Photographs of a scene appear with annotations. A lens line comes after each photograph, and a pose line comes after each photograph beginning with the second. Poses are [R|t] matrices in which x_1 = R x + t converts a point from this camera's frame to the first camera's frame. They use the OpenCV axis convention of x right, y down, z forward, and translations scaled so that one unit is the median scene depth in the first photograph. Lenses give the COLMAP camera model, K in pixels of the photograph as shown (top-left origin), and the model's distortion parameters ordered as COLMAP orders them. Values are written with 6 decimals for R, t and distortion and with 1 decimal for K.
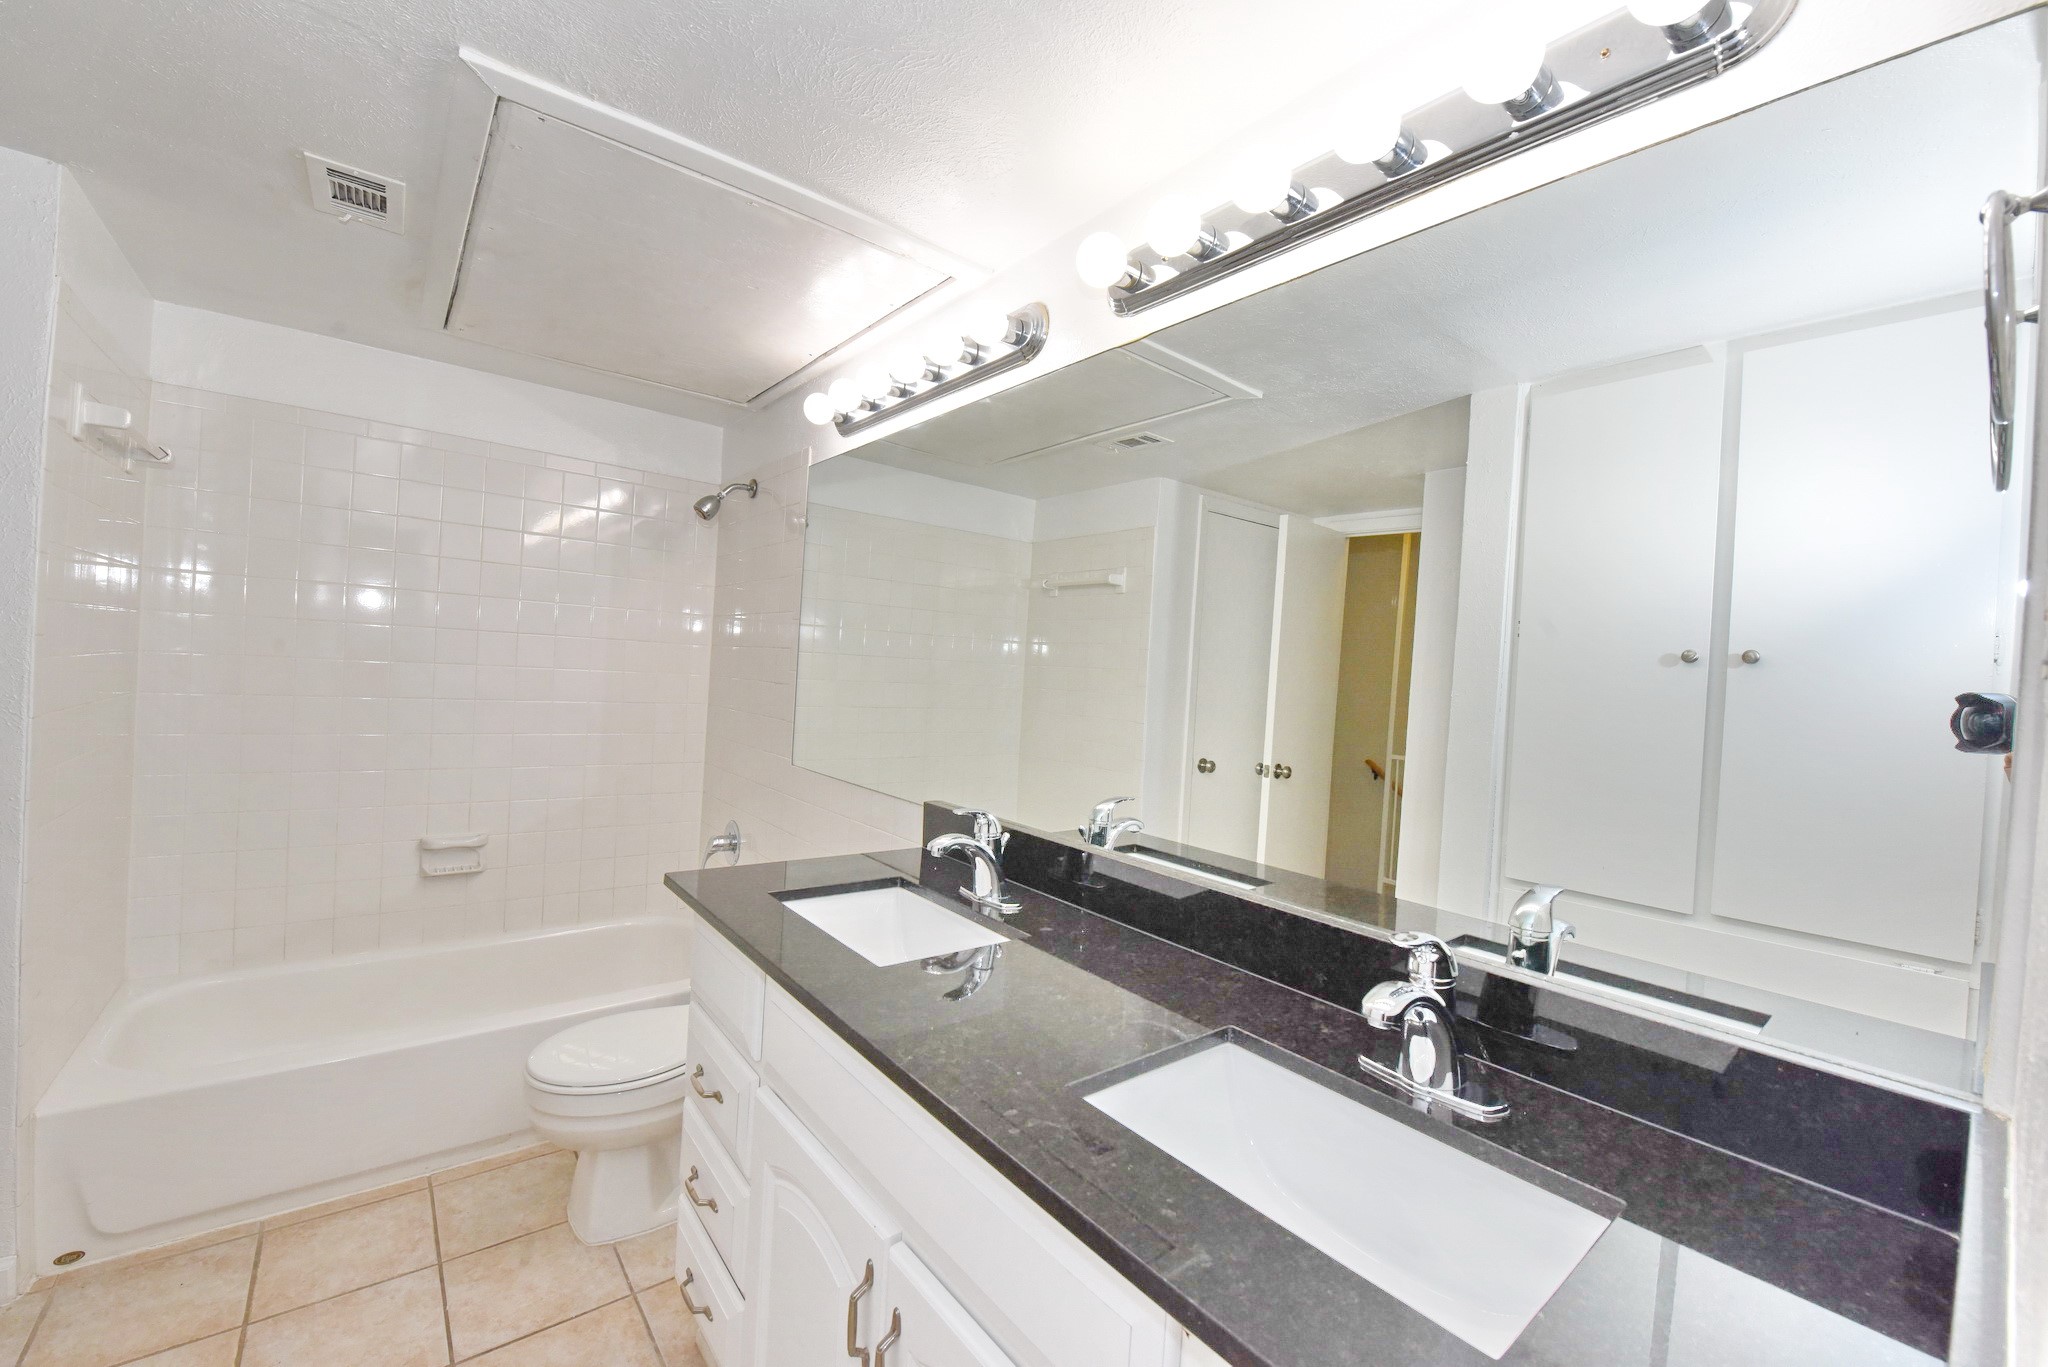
lens RADIAL K [[821.0, 0, 1024.0], [0, 821.0, 683.5], [0, 0, 1]] dist [-0.022681, -0.000476]
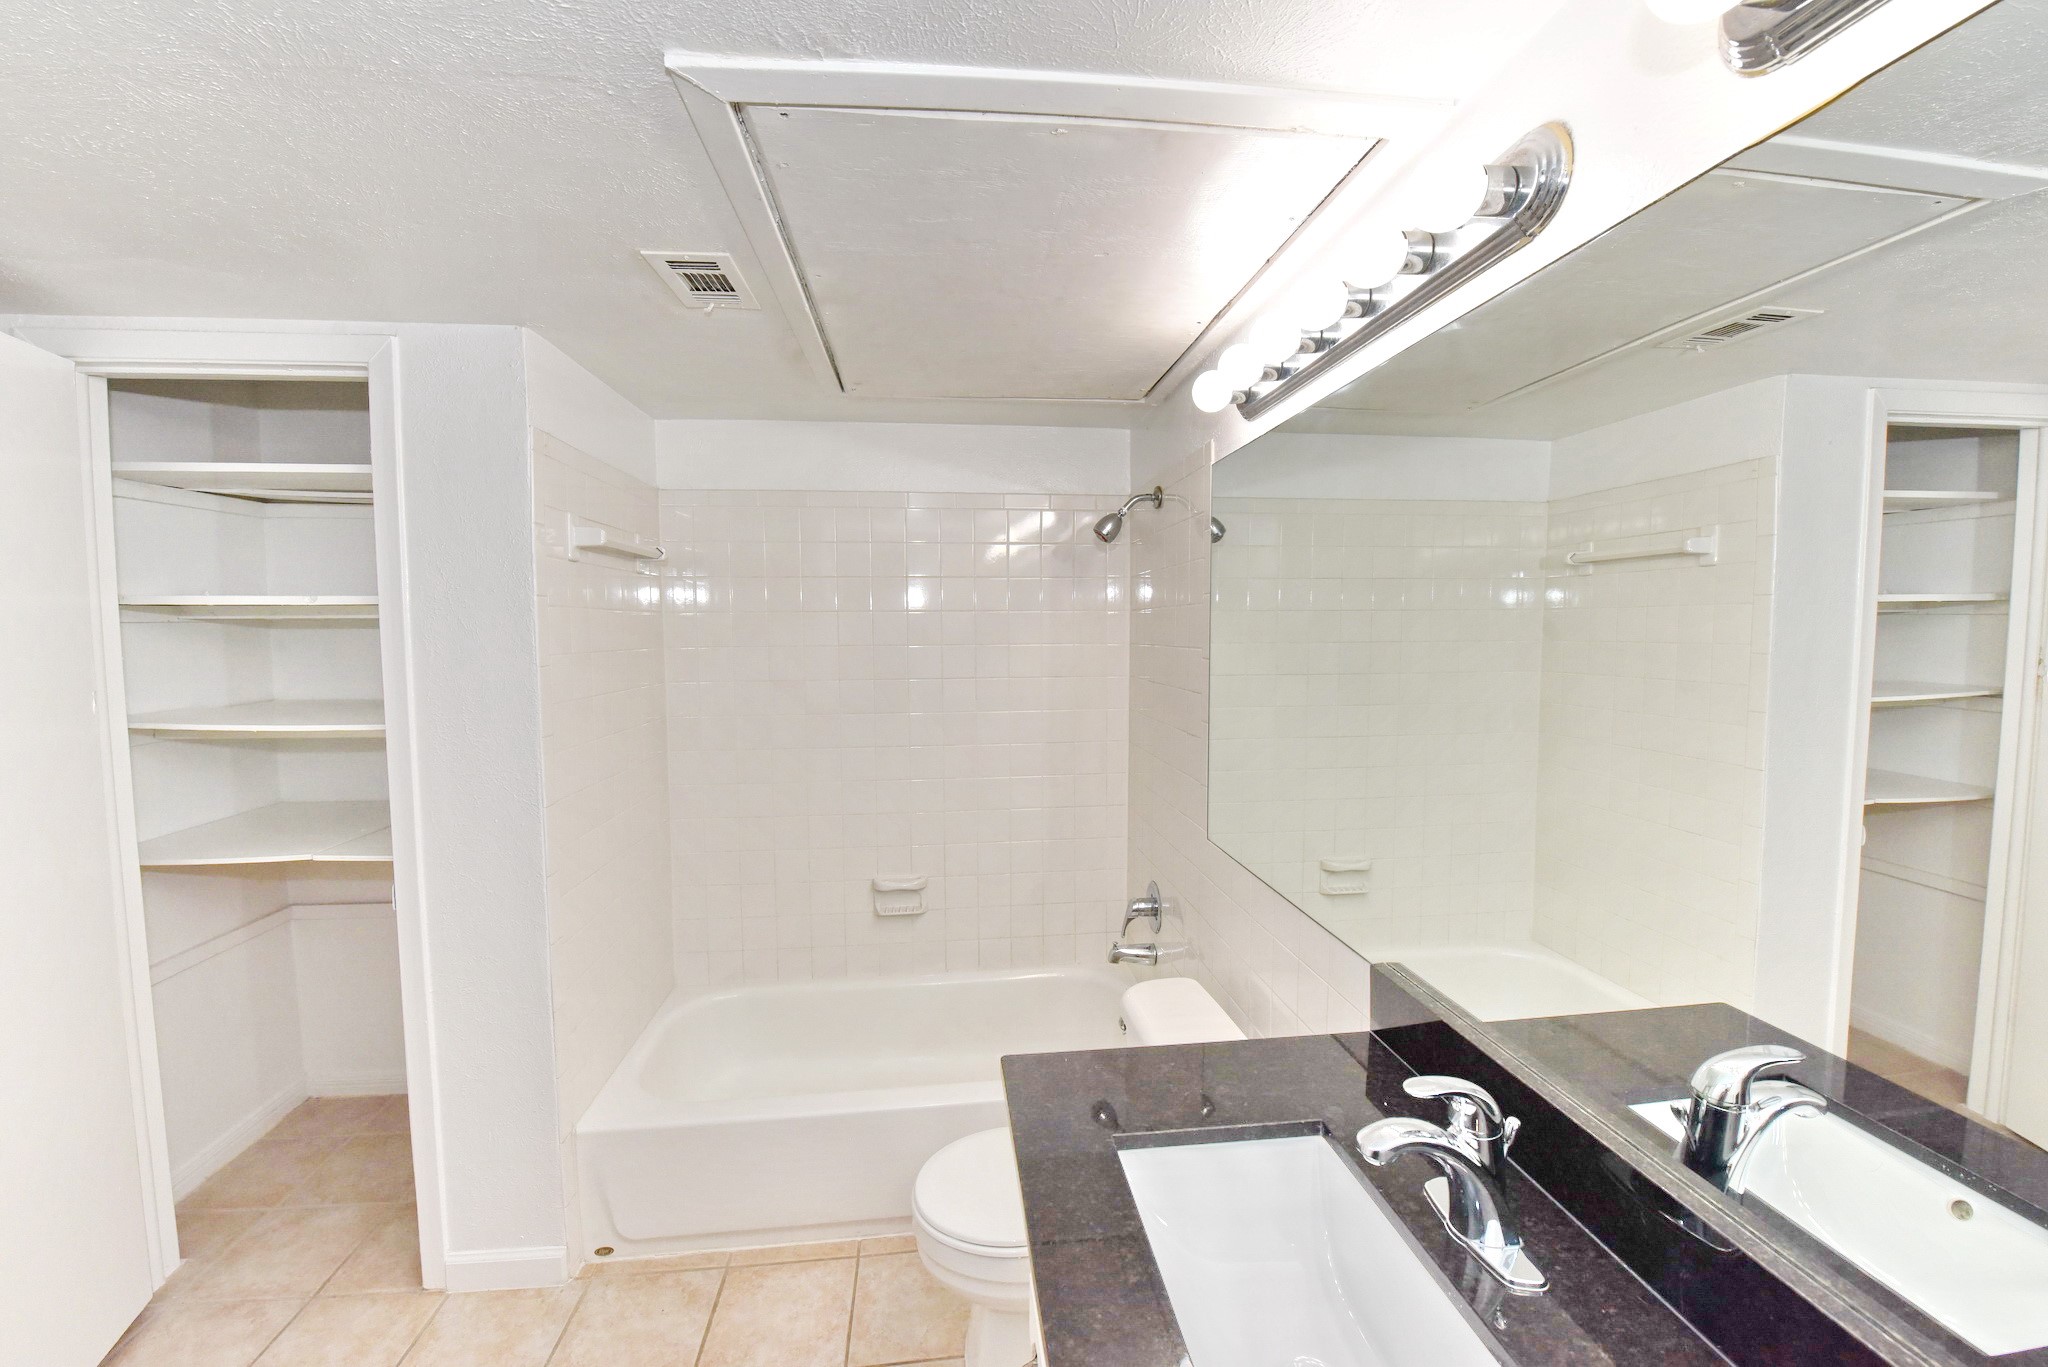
lens RADIAL K [[806.1, 0, 1024.0], [0, 806.1, 683.5], [0, 0, 1]] dist [-0.014504, -0.006880]
pose [[0.840004, -0.027214, -0.541897, -0.000372], [0.050875, 0.998292, 0.028729, -0.109649], [0.540189, -0.051701, 0.839954, 0.304382]]
